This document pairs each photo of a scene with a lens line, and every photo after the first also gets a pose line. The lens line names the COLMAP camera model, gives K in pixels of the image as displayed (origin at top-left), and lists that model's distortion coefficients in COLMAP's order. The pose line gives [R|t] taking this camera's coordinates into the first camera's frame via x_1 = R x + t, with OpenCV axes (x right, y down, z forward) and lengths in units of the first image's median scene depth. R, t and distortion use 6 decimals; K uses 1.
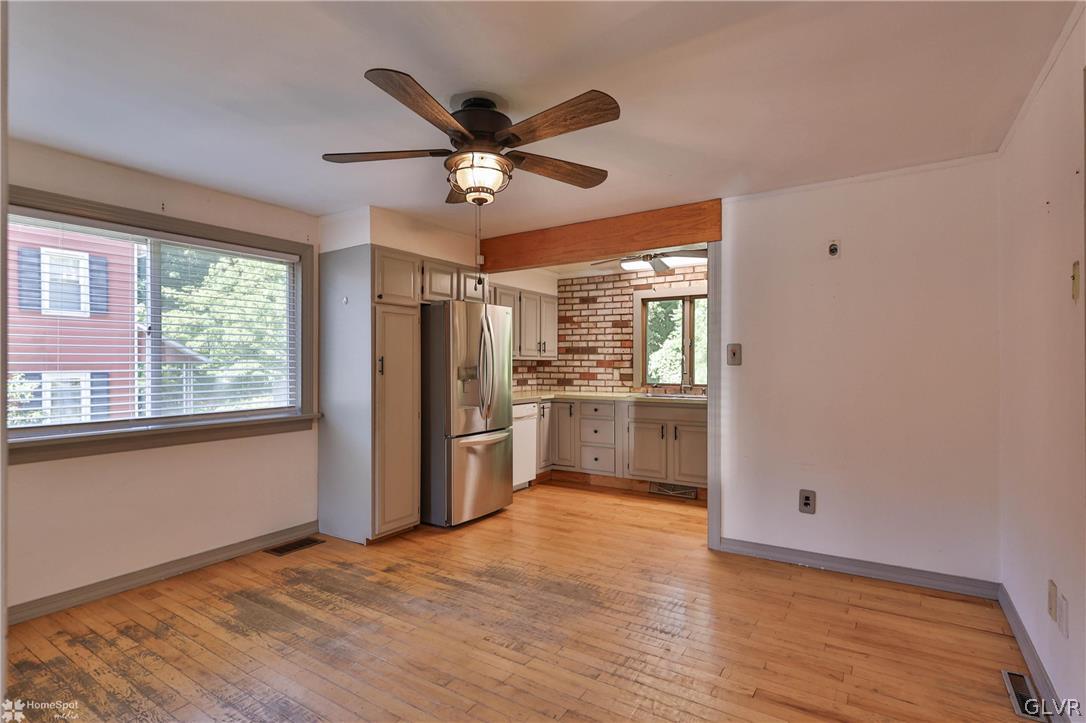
lens RADIAL K [[534.9, 0, 538.7], [0, 534.9, 362.0], [0, 0, 1]] dist [-0.005600, 0.001268]
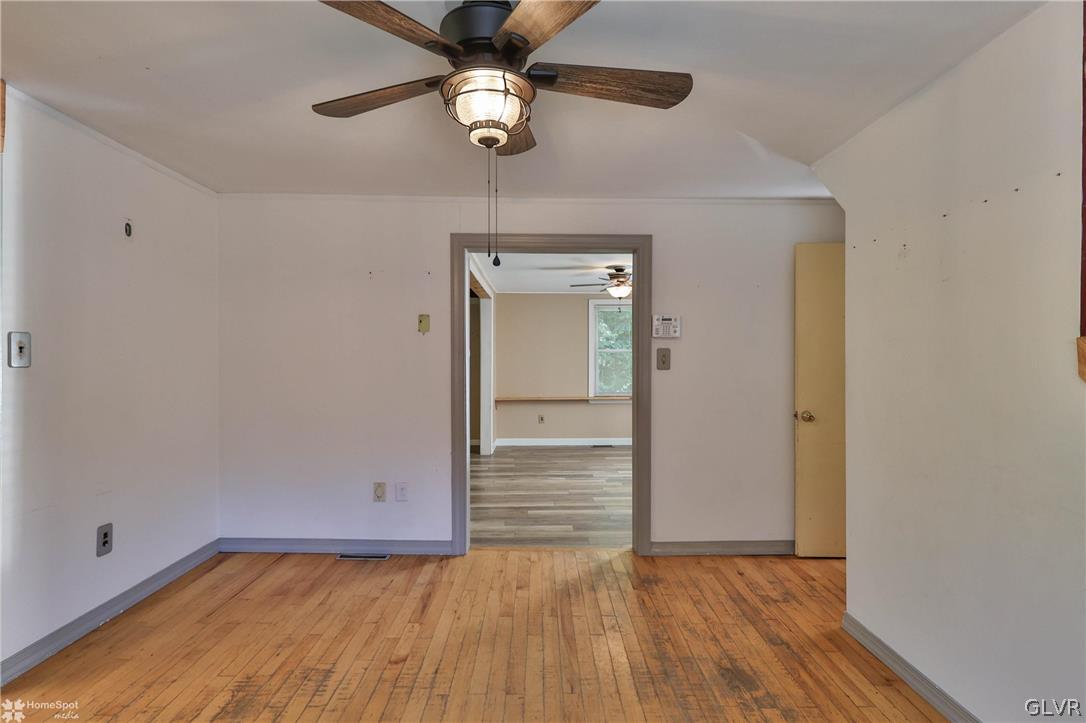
lens RADIAL K [[534.9, 0, 535.9], [0, 534.9, 361.5], [0, 0, 1]] dist [-0.005600, 0.001268]
pose [[-0.542749, 0.005873, 0.839874, -0.425908], [0.007367, 0.999970, -0.002232, 0.005265], [-0.839863, 0.004976, -0.542776, 0.760054]]
